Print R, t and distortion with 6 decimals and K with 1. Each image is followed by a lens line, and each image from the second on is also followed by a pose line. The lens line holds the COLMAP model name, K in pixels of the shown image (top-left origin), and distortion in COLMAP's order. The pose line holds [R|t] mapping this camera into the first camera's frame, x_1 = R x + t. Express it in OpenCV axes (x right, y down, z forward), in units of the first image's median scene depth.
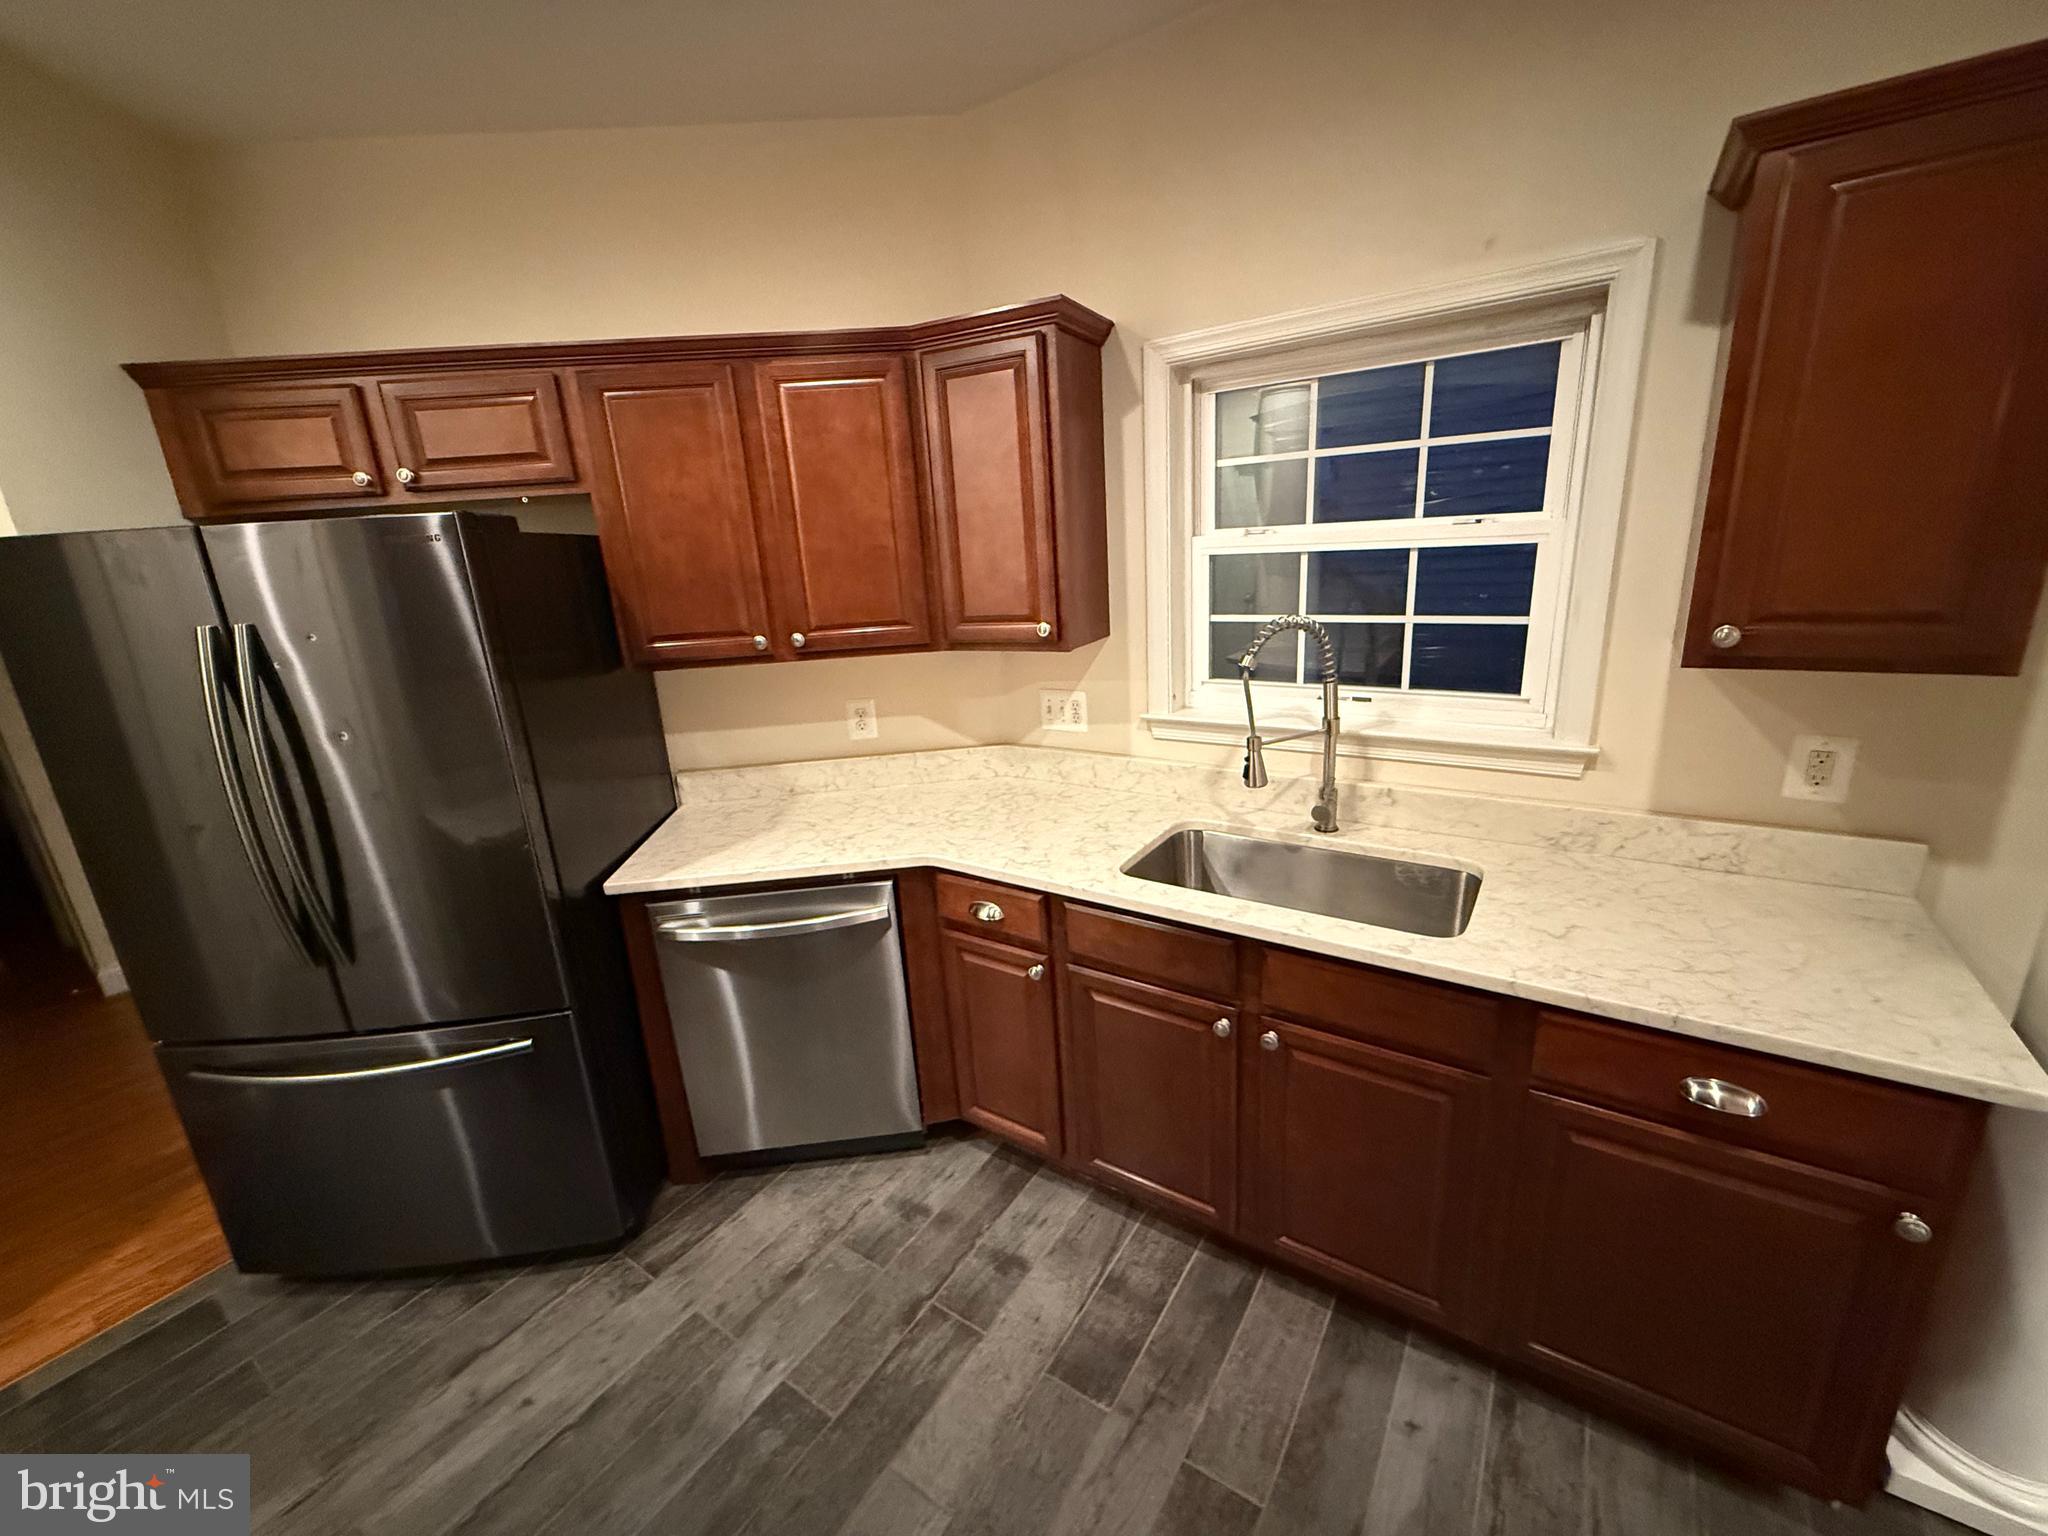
lens RADIAL K [[819.7, 0, 1024.0], [0, 819.7, 768.0], [0, 0, 1]] dist [0.009993, 0.000049]
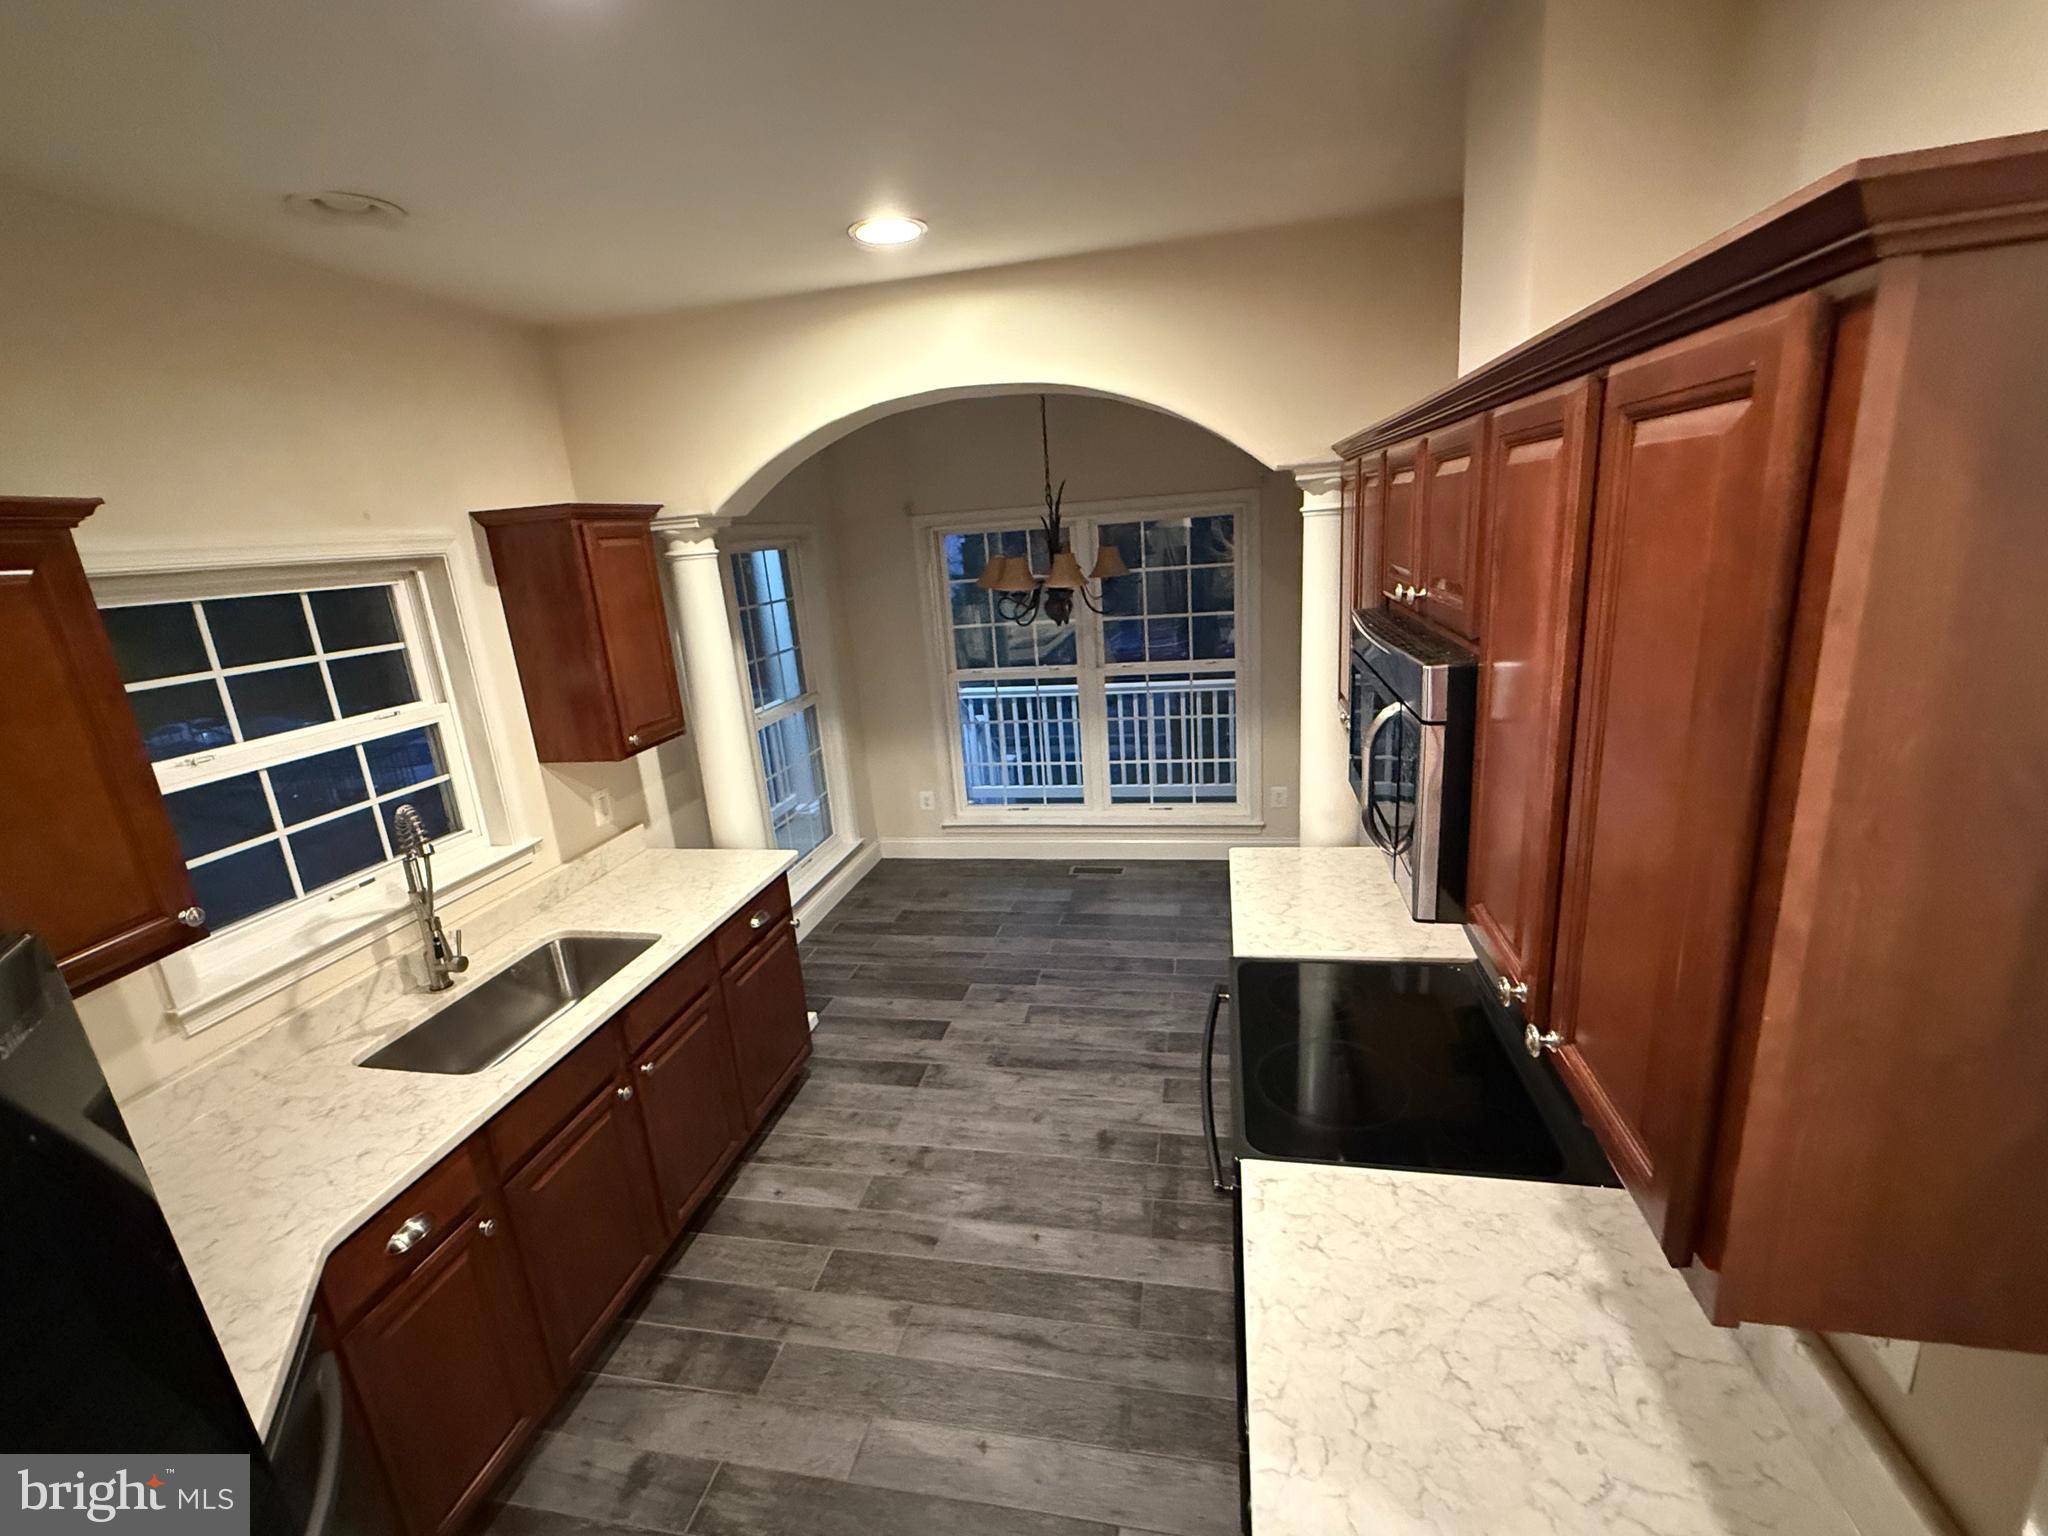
lens RADIAL K [[885.0, 0, 1024.0], [0, 885.0, 768.0], [0, 0, 1]] dist [-0.000104, -0.000128]
pose [[-0.371871, -0.156819, 0.914942, -1.102453], [0.356777, 0.885778, 0.296830, -0.296189], [-0.856984, 0.436813, -0.273446, 0.605305]]
